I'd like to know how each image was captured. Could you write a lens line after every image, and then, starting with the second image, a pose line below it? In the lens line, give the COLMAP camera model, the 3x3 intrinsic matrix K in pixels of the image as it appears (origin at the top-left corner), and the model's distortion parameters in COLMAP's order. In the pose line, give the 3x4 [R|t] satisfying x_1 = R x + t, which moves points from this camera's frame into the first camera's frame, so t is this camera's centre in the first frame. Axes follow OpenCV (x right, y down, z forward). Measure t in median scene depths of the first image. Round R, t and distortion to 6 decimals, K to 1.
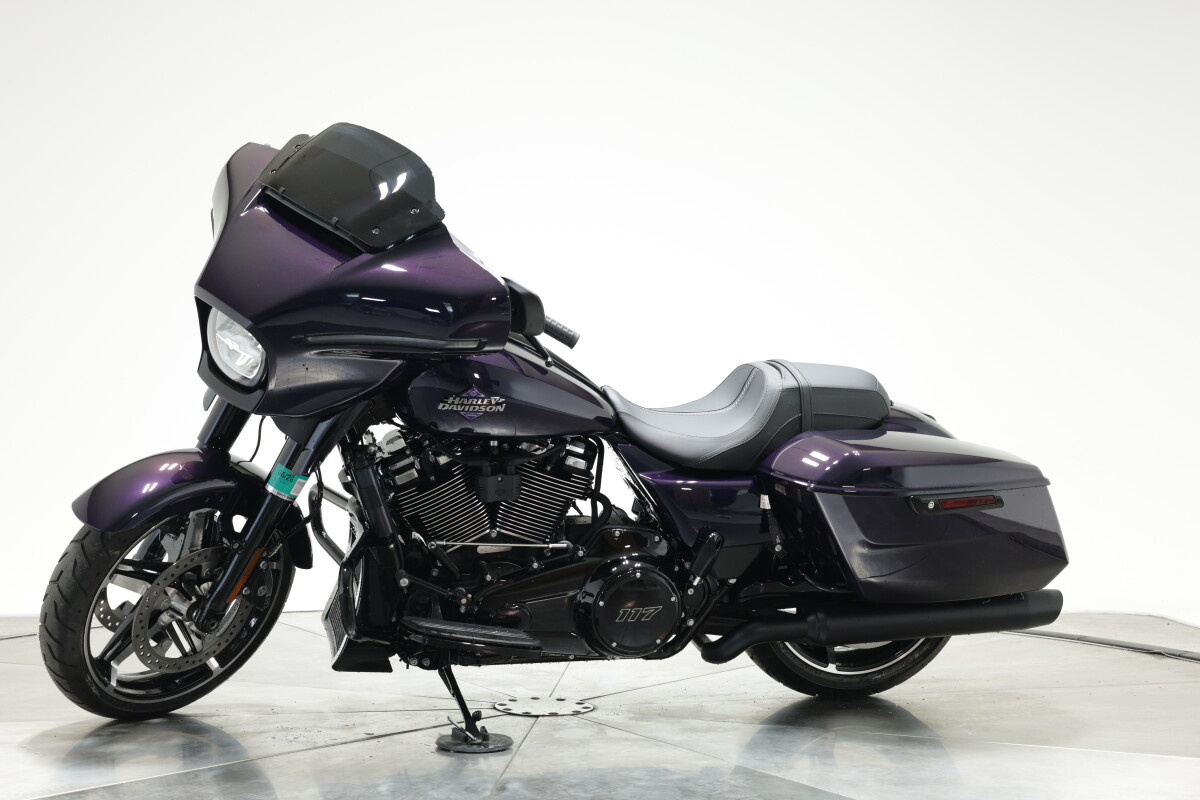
lens RADIAL K [[1627.8, 0, 600.0], [0, 1627.8, 400.0], [0, 0, 1]] dist [0.002687, -0.033851]
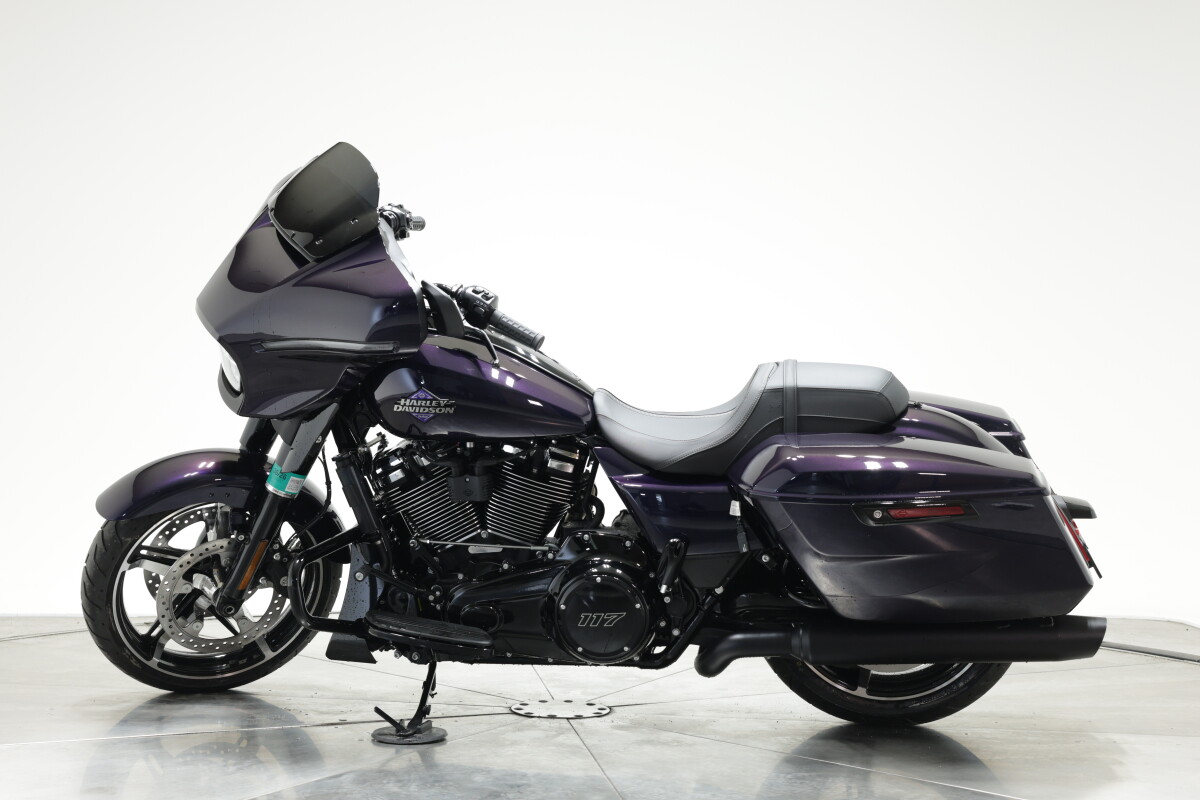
lens RADIAL K [[1627.8, 0, 600.0], [0, 1627.8, 400.0], [0, 0, 1]] dist [0.002687, -0.033851]
pose [[0.913713, -0.006891, -0.406302, 0.419369], [0.000540, 0.999876, -0.015743, 0.014321], [0.406360, 0.014165, 0.913603, 0.099184]]
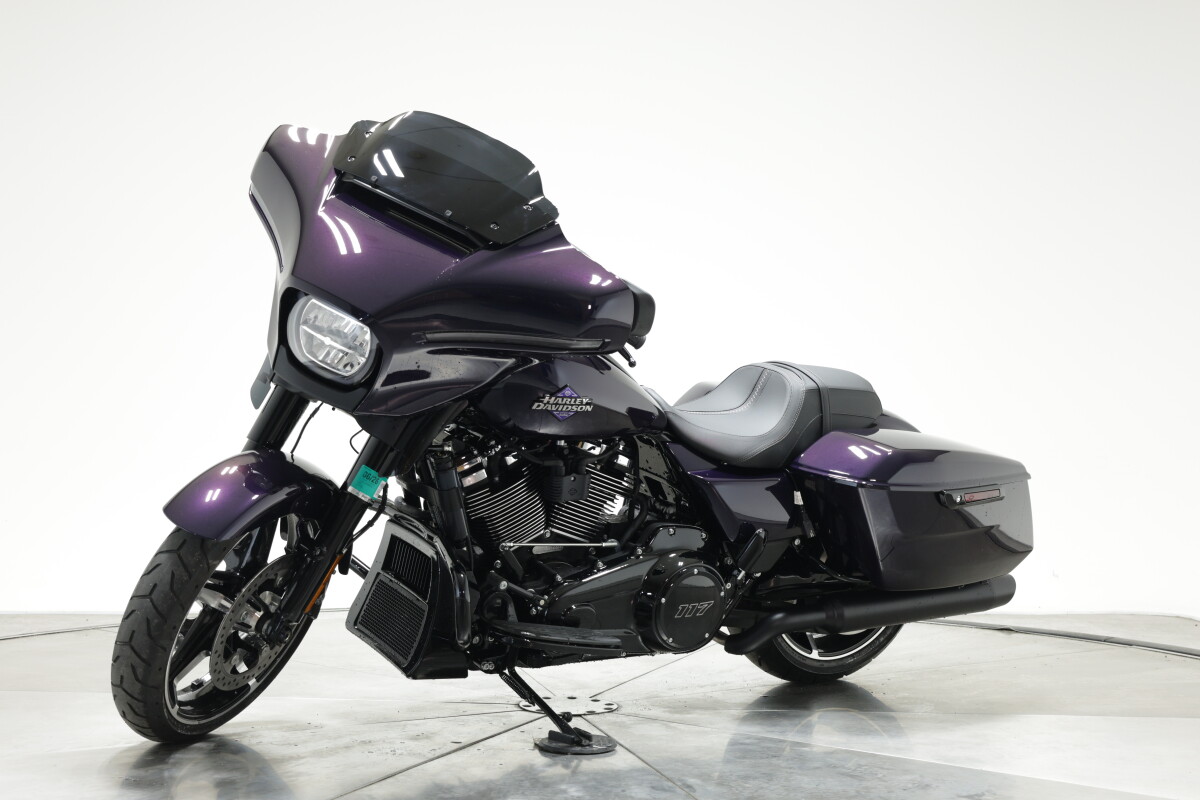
lens RADIAL K [[1627.8, 0, 600.0], [0, 1627.8, 400.0], [0, 0, 1]] dist [0.002687, -0.033851]
pose [[0.949733, 0.004807, 0.313023, -0.349976], [-0.006147, 0.999976, 0.003294, -0.003013], [-0.313000, -0.005052, 0.949740, 0.047372]]
